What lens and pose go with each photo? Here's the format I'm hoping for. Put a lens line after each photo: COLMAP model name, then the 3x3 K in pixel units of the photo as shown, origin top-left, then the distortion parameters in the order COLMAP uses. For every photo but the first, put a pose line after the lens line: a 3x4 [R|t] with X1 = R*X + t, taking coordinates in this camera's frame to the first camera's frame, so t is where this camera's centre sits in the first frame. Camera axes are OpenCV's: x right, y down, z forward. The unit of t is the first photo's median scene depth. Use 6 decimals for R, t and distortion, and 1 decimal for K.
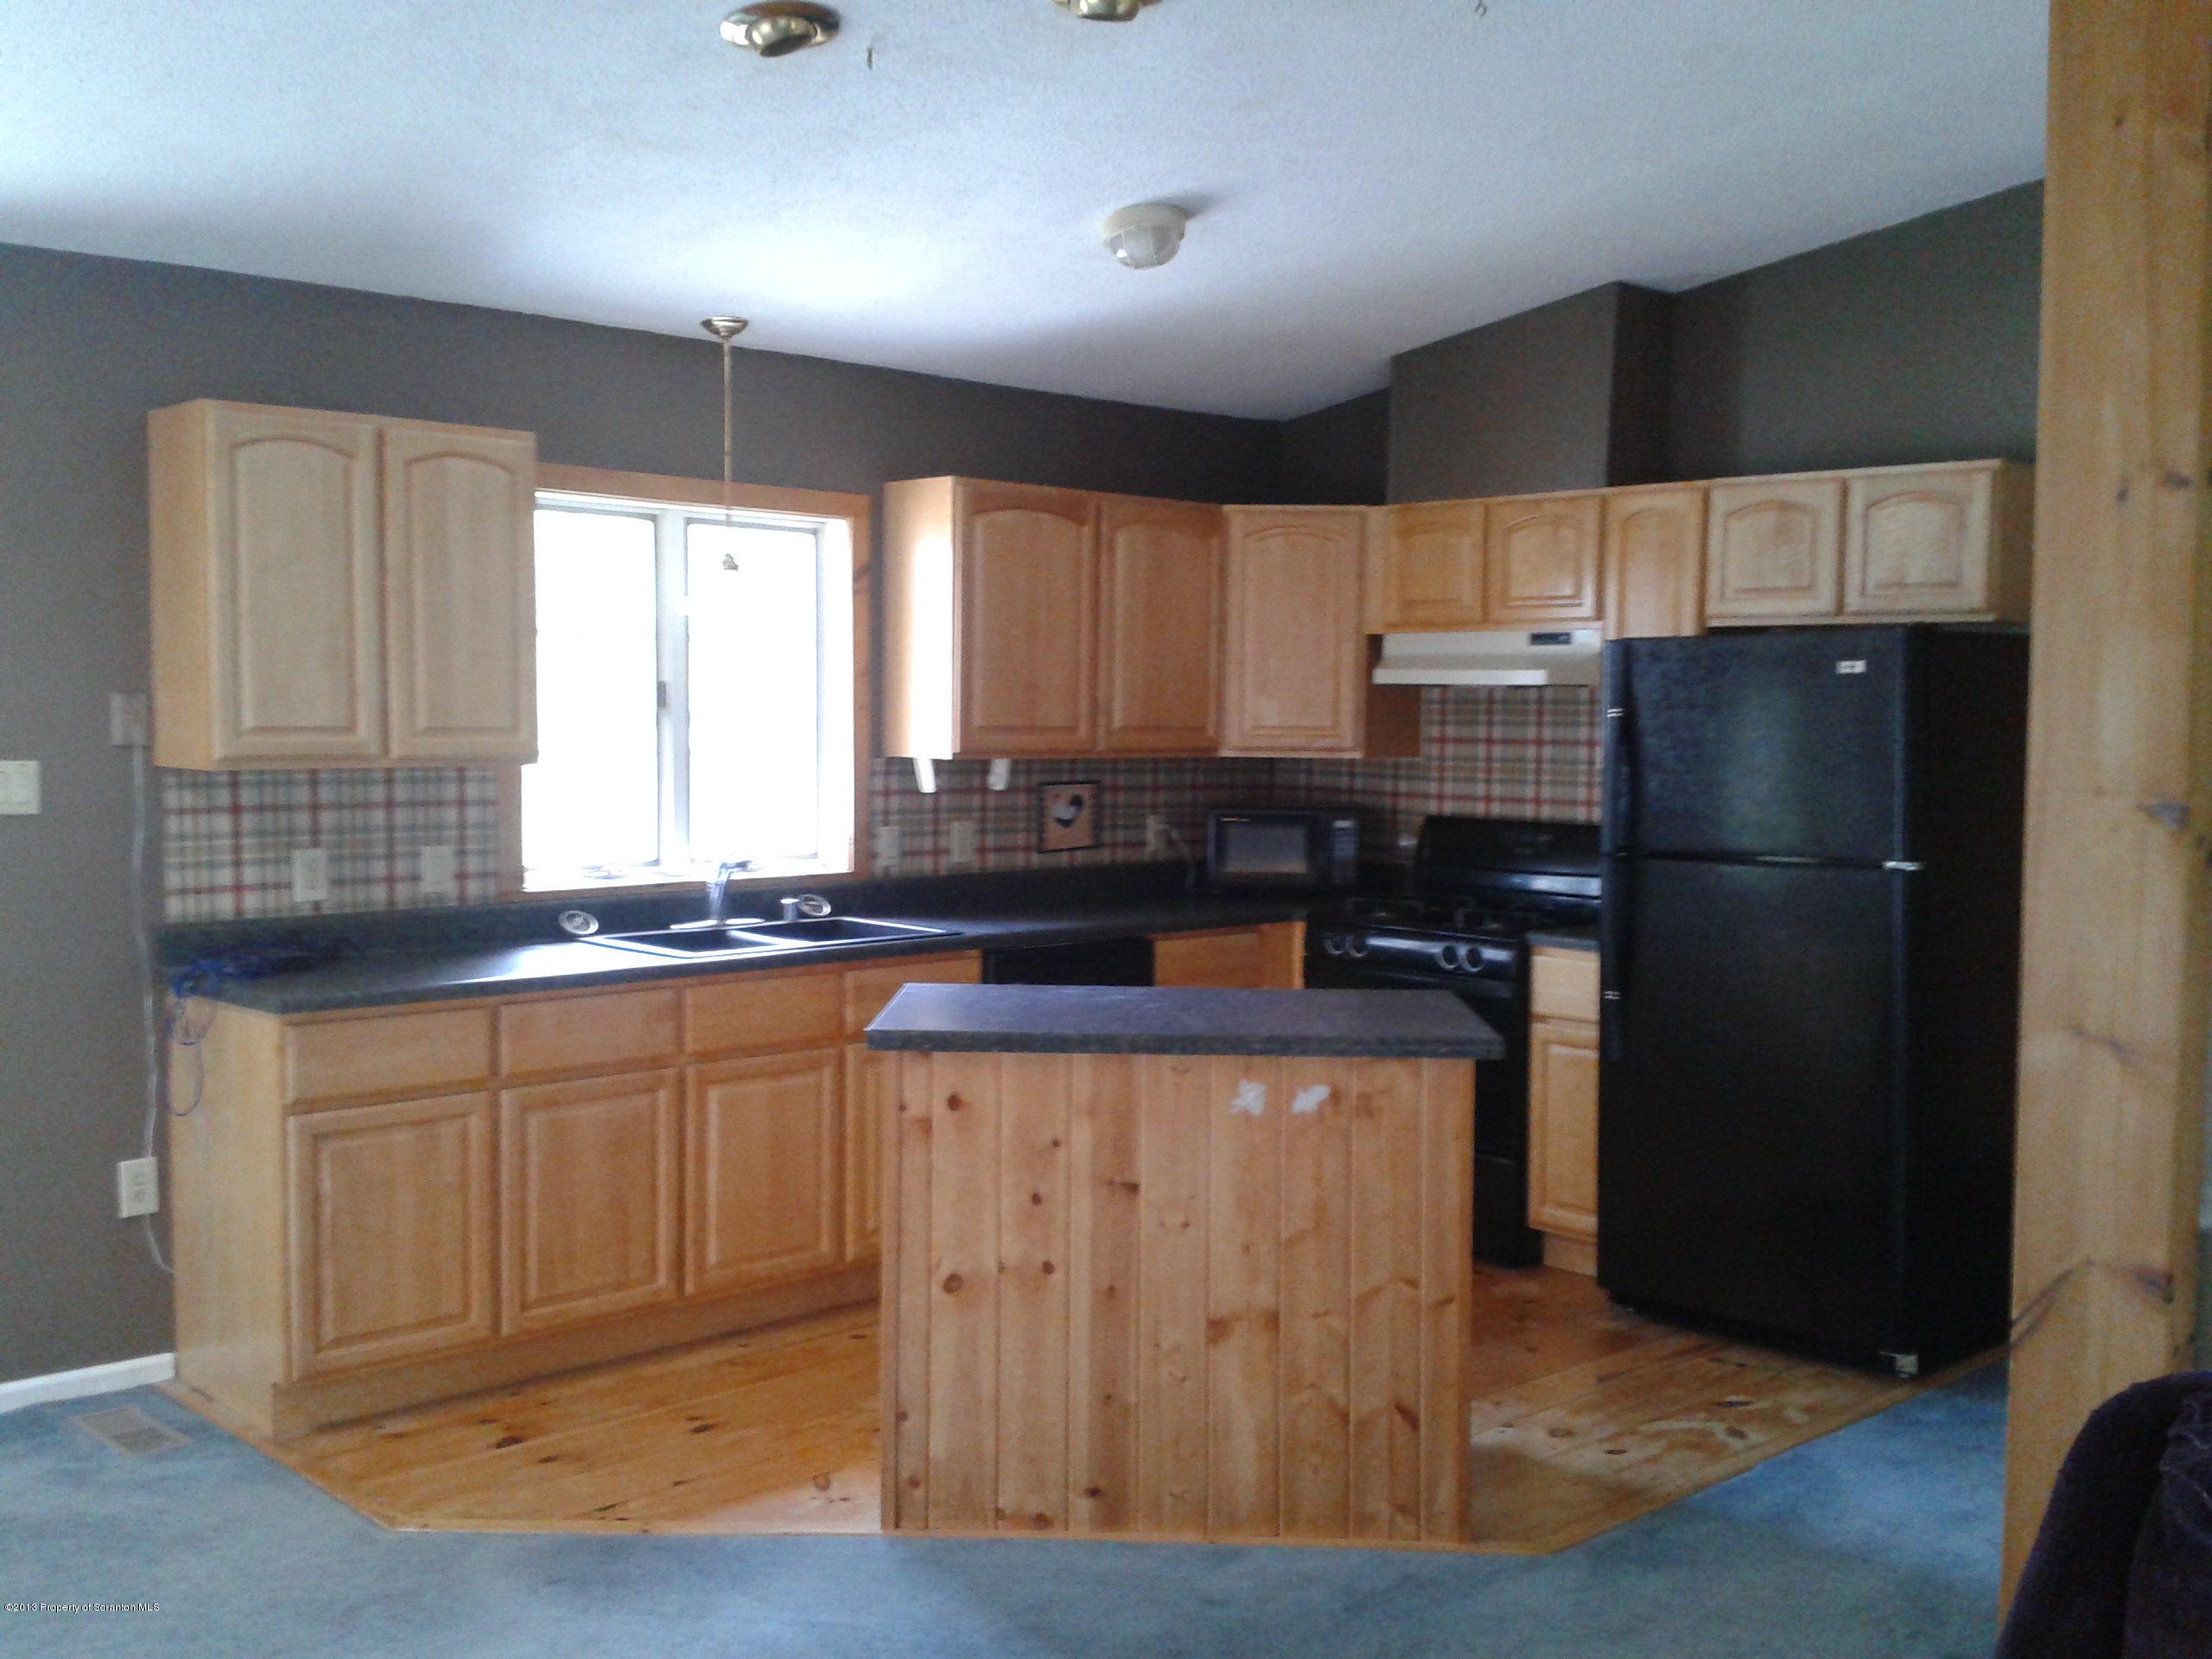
lens RADIAL K [[2163.9, 0, 1096.8], [0, 2163.9, 861.1], [0, 0, 1]] dist [0.219301, -0.623259]
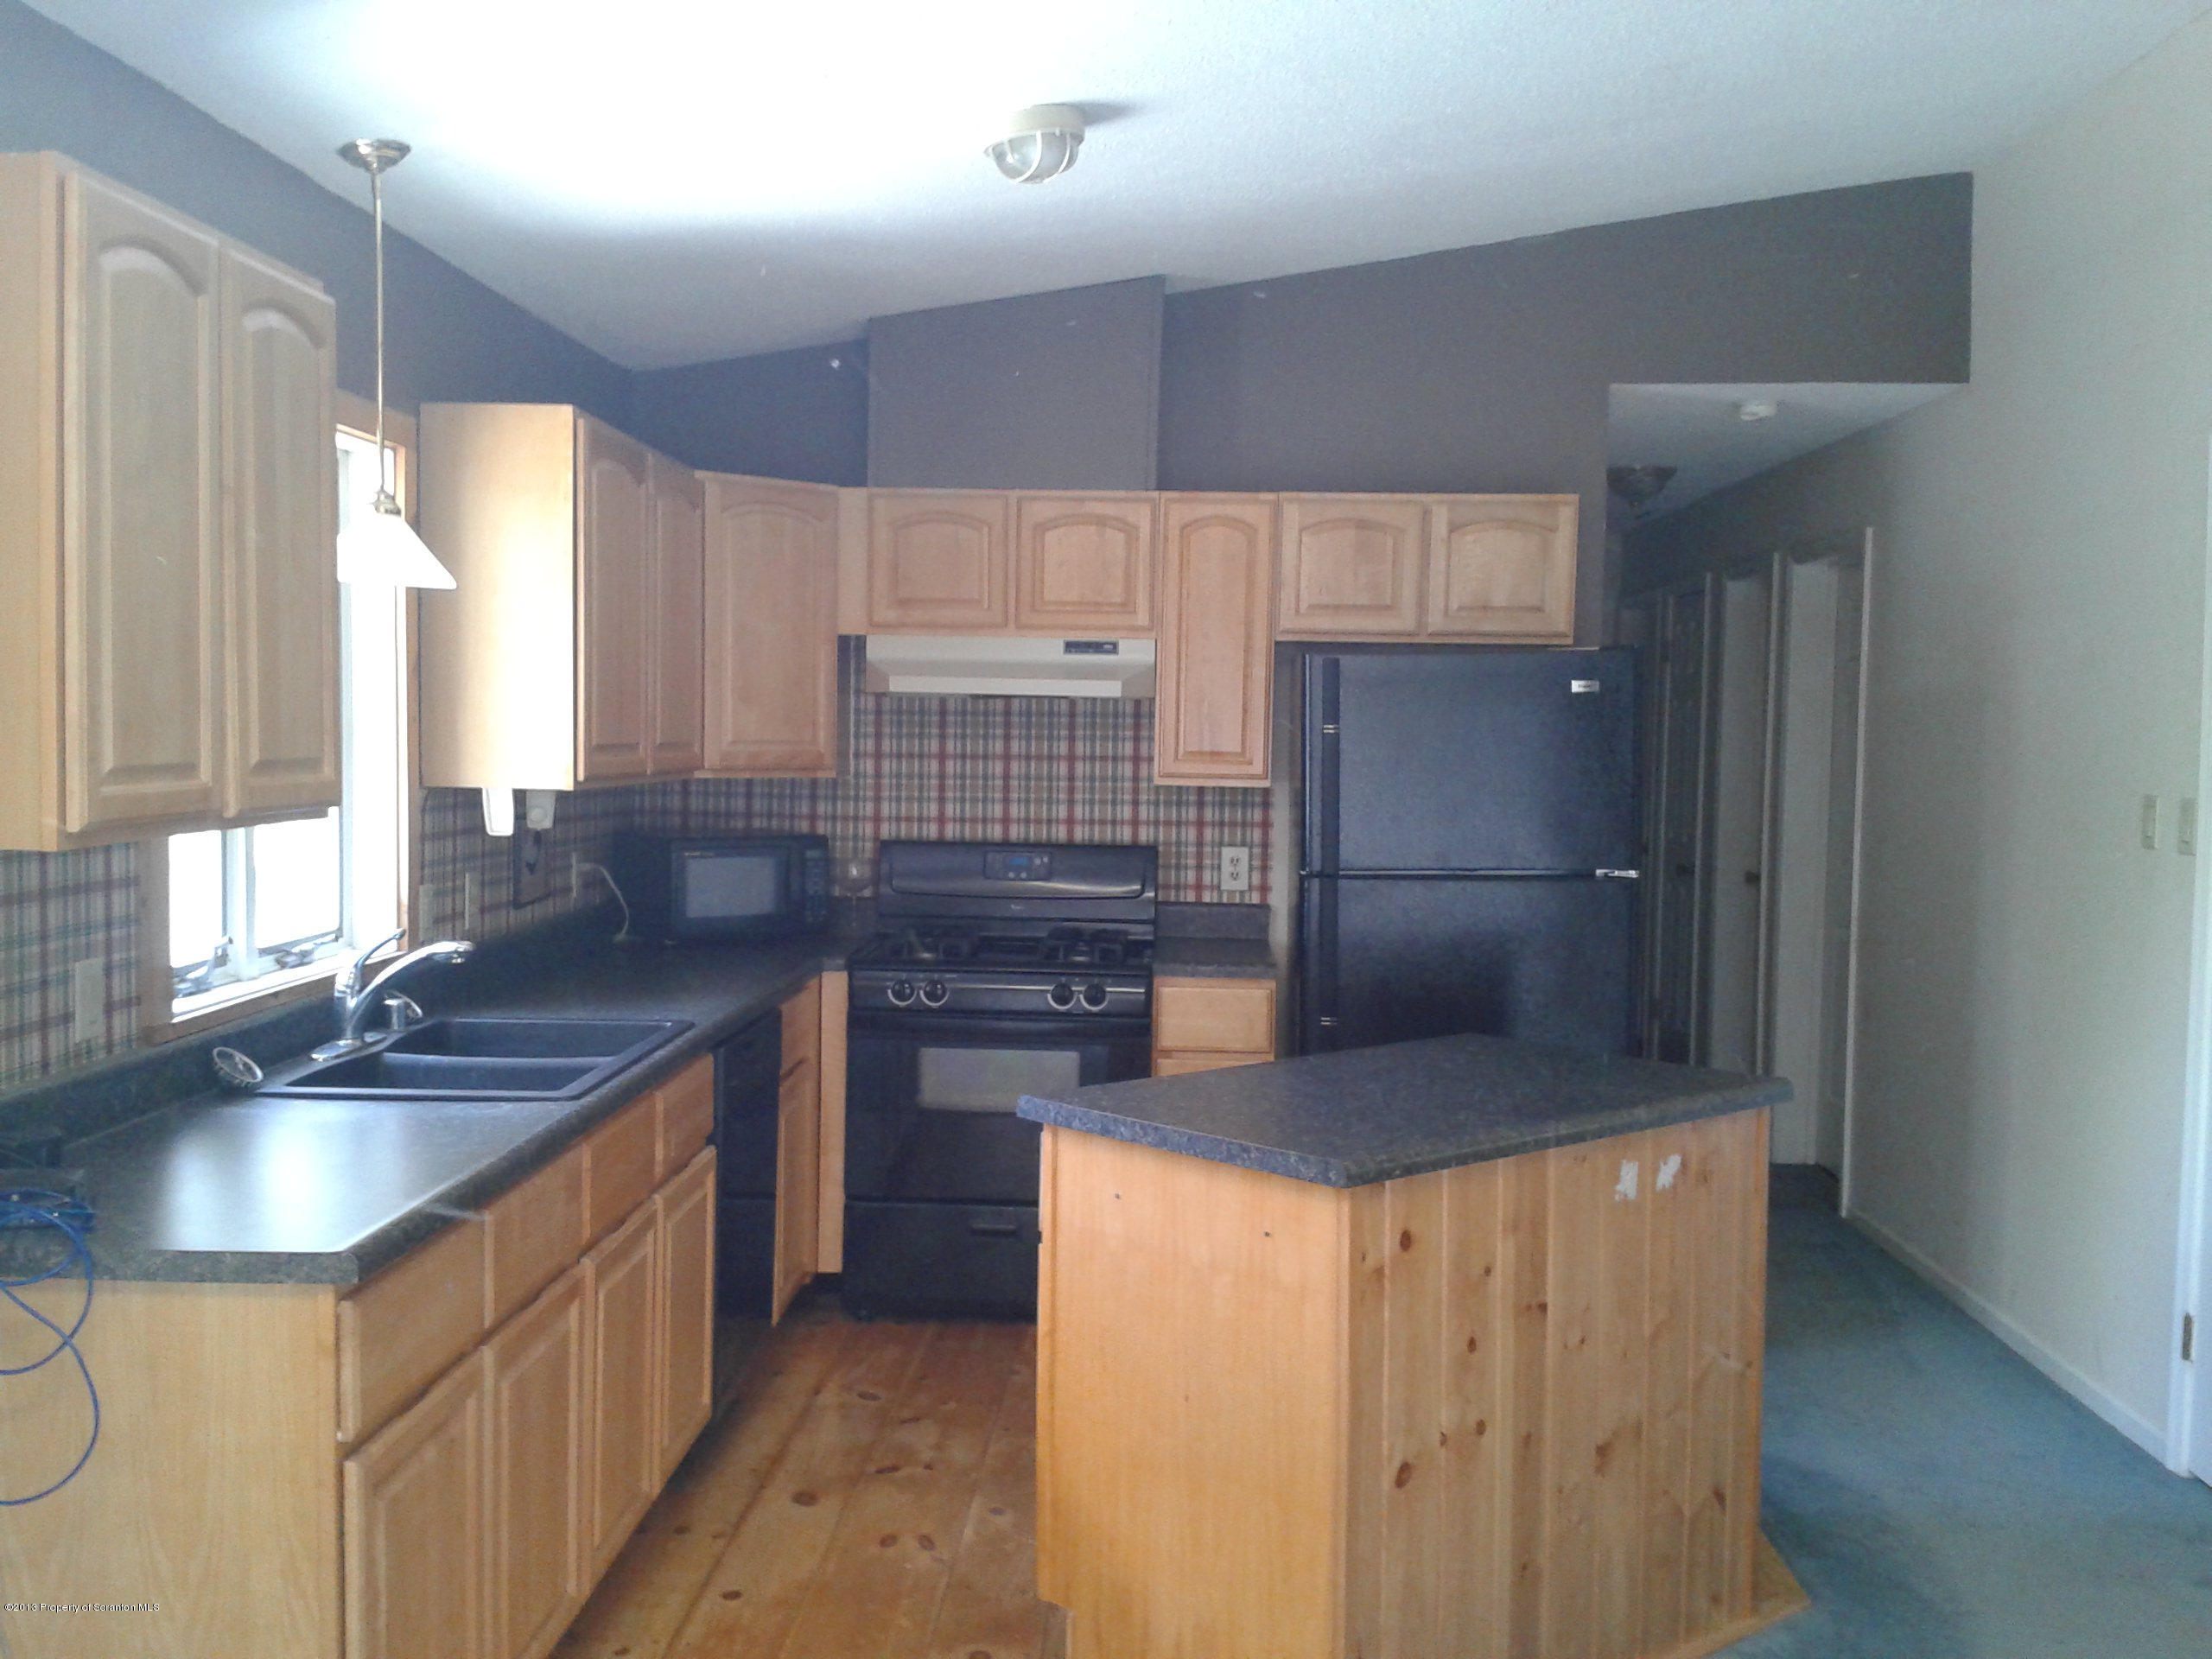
lens RADIAL K [[2163.9, 0, 1096.8], [0, 2163.9, 861.1], [0, 0, 1]] dist [0.219301, -0.623259]
pose [[0.722047, -0.044294, 0.690425, -0.465919], [0.043090, 0.998890, 0.019019, -0.029989], [-0.690501, 0.016018, 0.723154, 0.351447]]
